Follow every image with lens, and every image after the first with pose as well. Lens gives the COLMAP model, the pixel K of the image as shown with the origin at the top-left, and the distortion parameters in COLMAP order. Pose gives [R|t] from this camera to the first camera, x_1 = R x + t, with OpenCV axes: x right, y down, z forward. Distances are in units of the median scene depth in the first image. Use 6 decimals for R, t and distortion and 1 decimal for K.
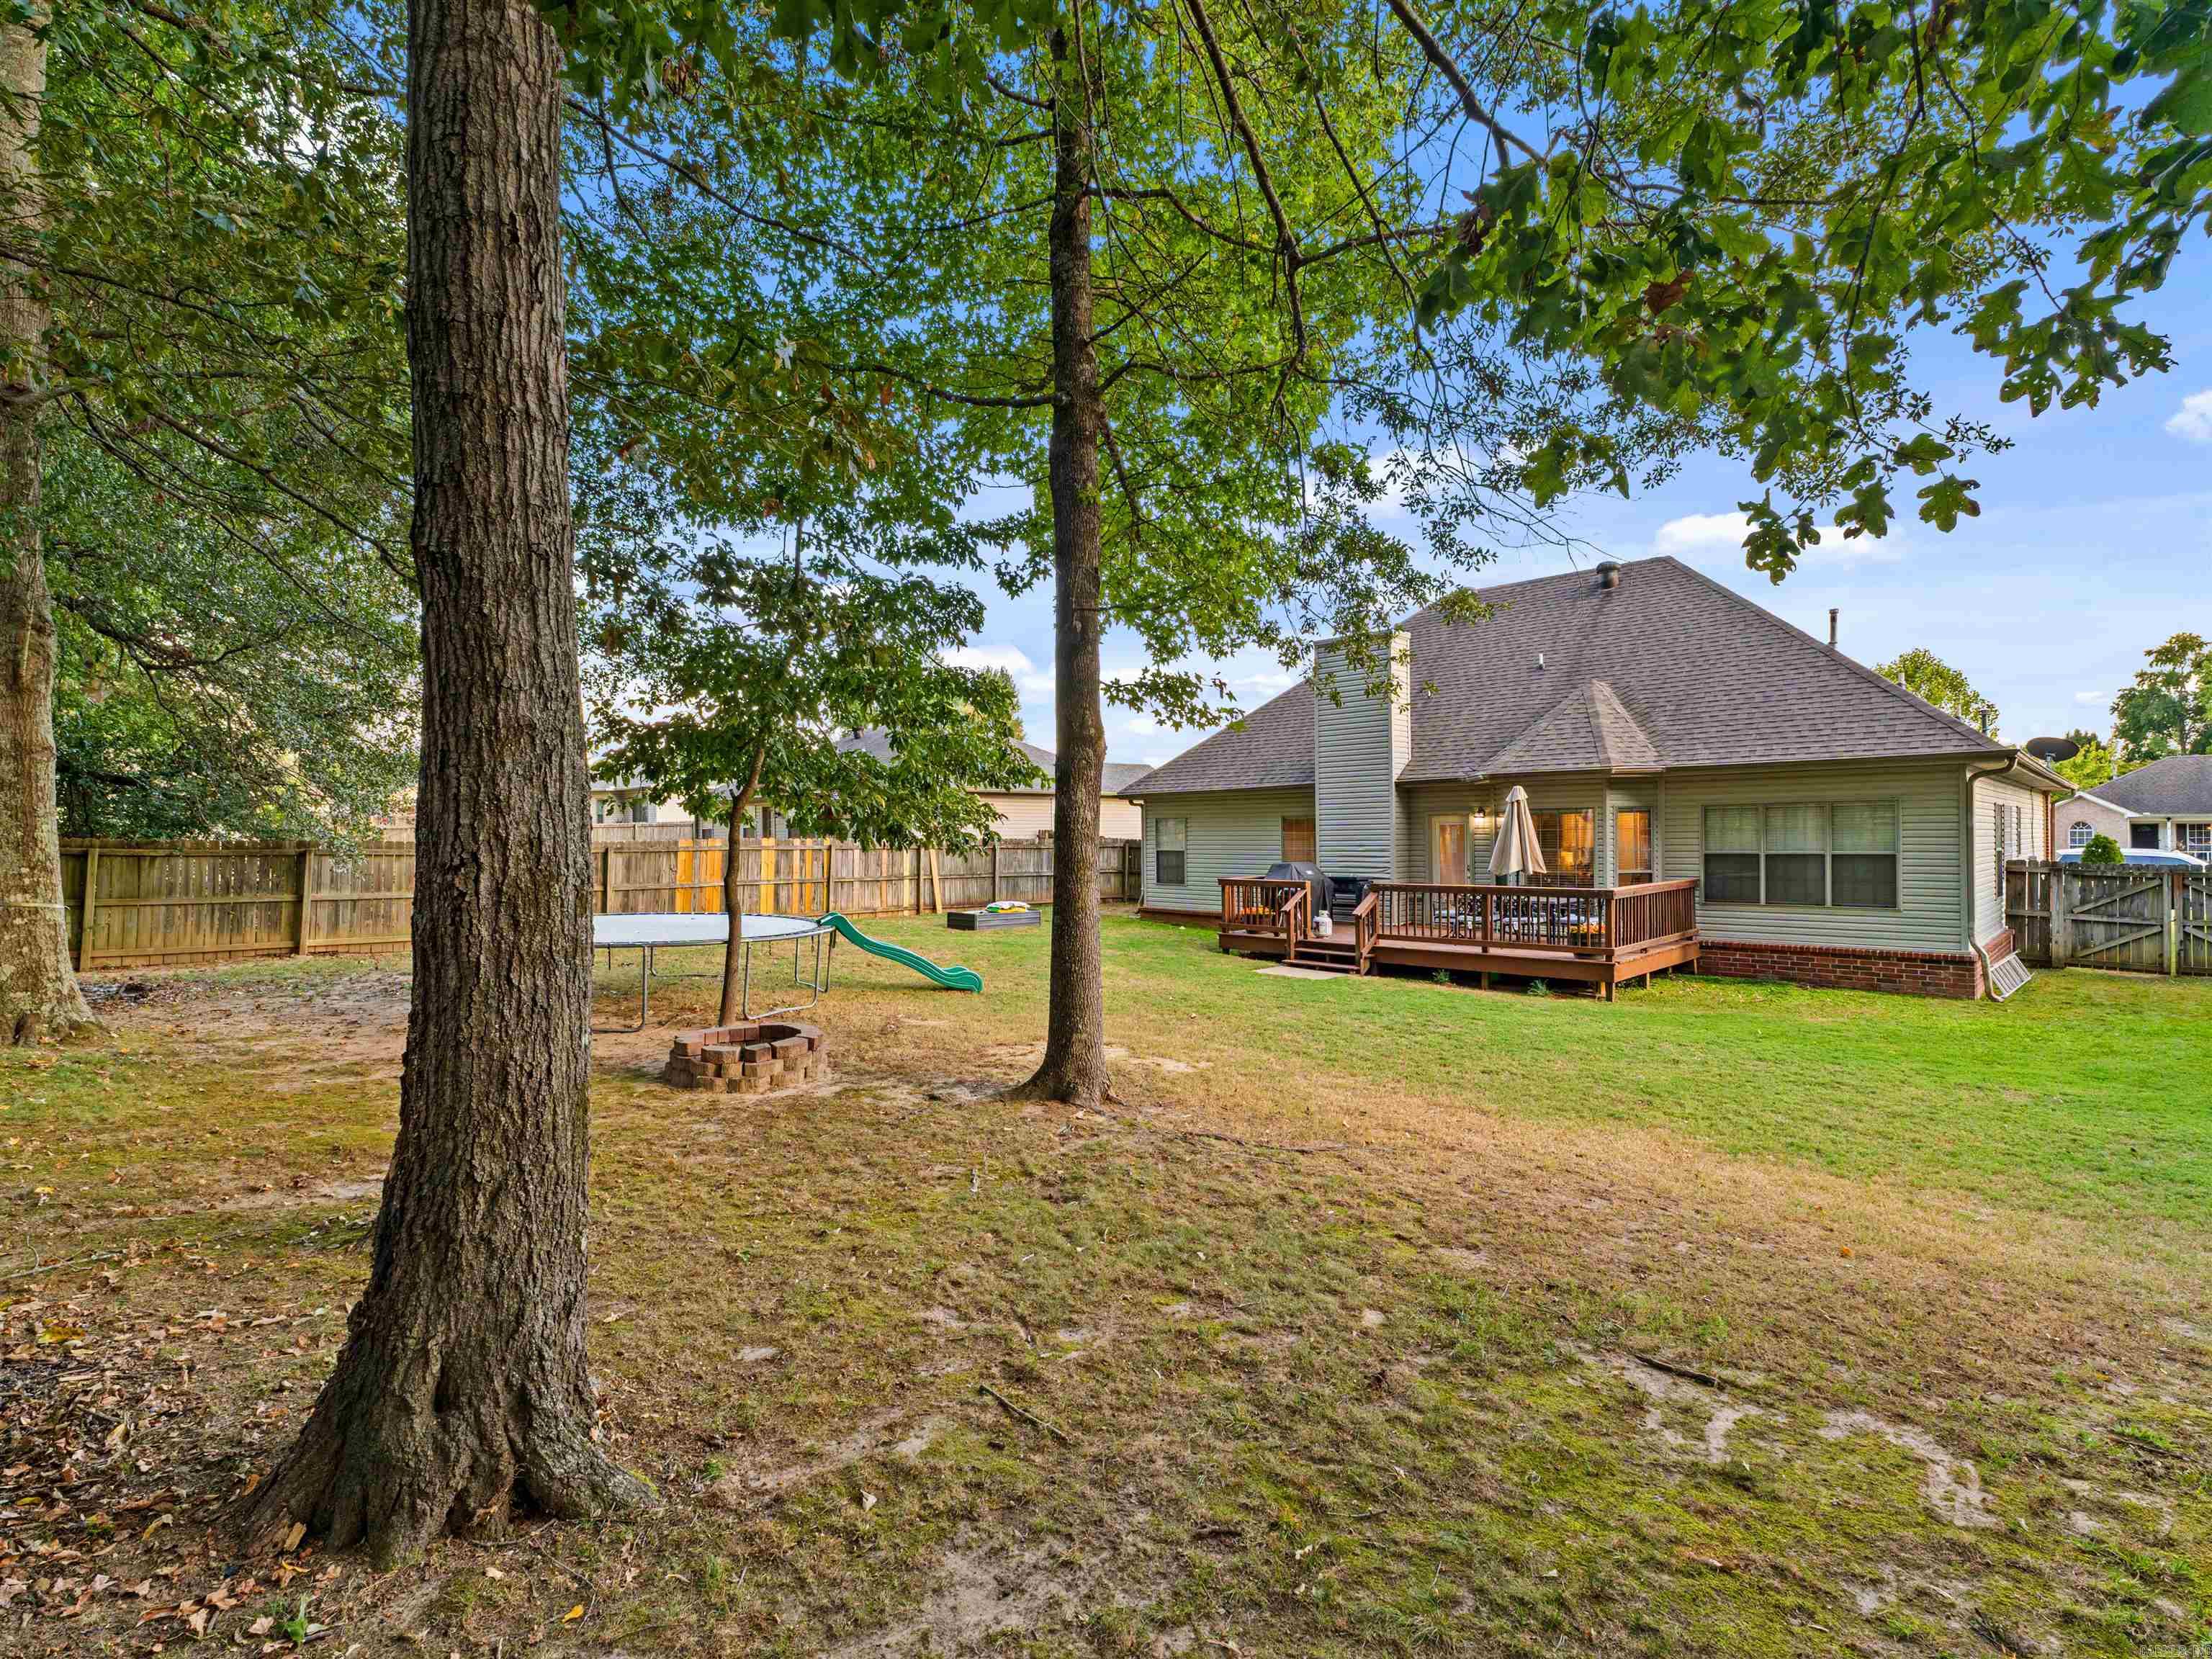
lens RADIAL K [[1036.4, 0, 1107.3], [0, 1036.4, 830.8], [0, 0, 1]] dist [-0.000602, -0.000042]
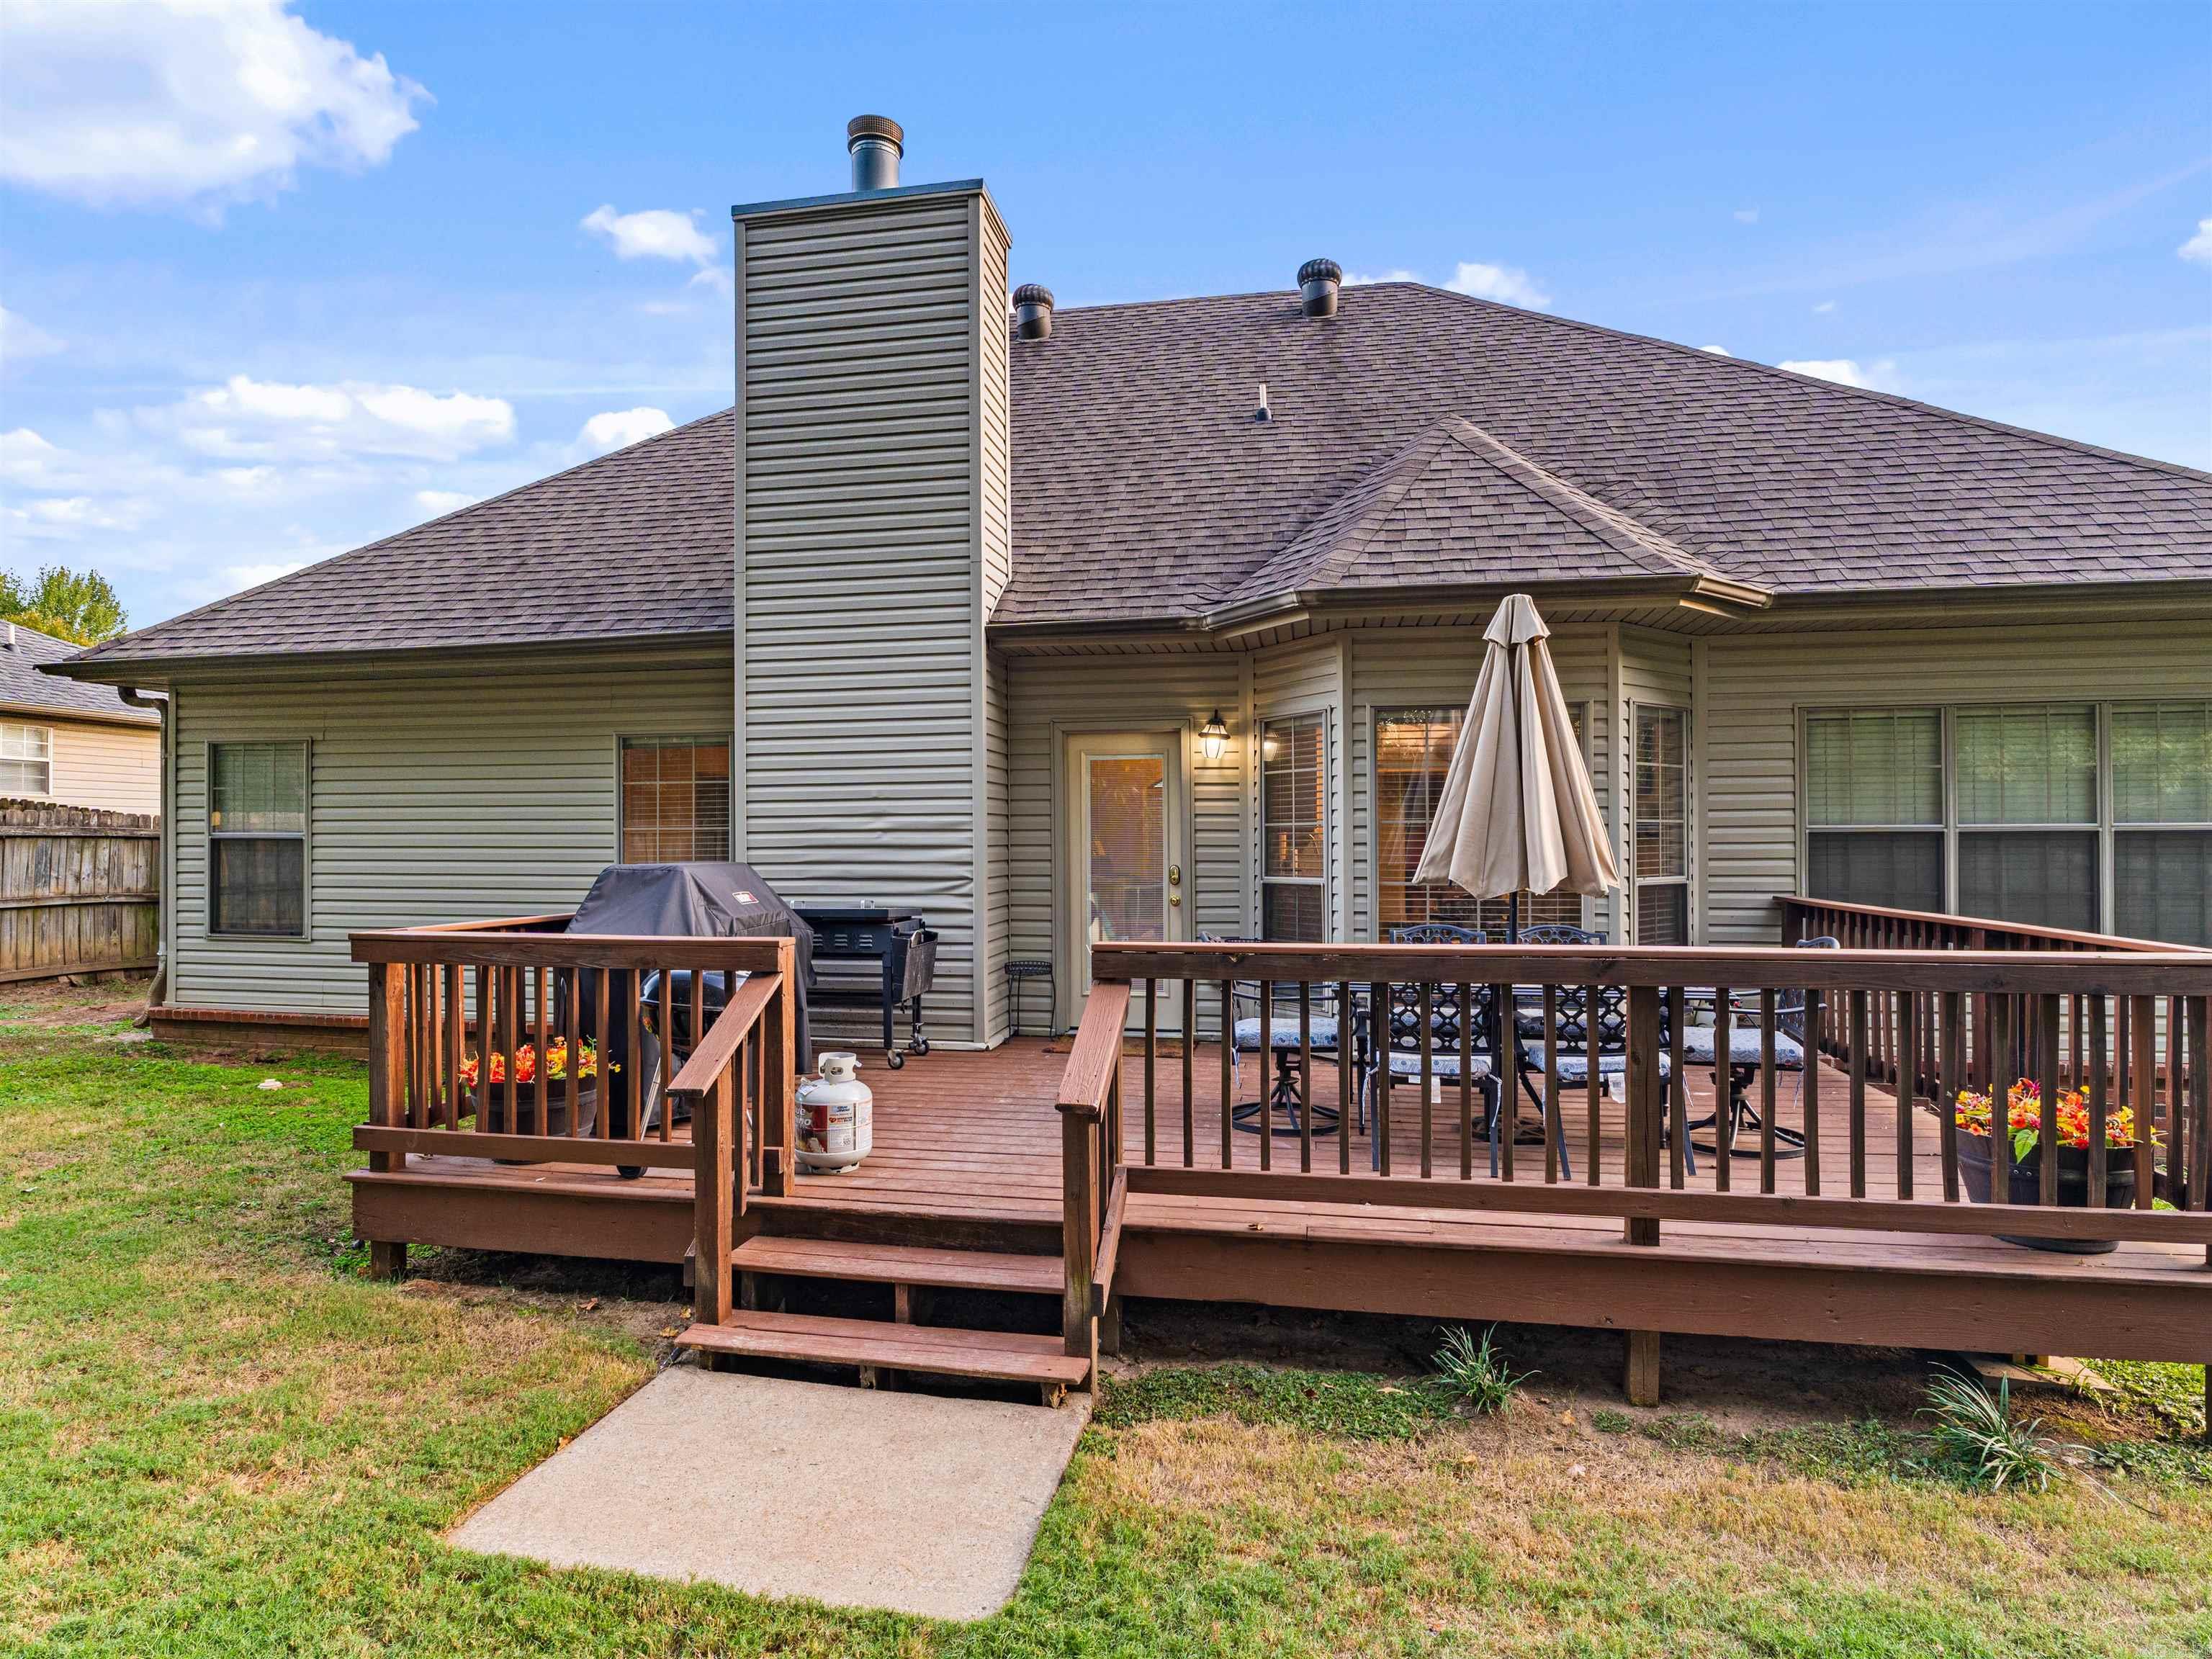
lens RADIAL K [[1123.2, 0, 1104.7], [0, 1123.2, 837.8], [0, 0, 1]] dist [0.023089, 0.000584]
pose [[0.822205, 0.005980, 0.569160, 0.101476], [-0.006176, 0.999980, -0.001586, 0.023494], [-0.569158, -0.002211, 0.822225, 0.702311]]
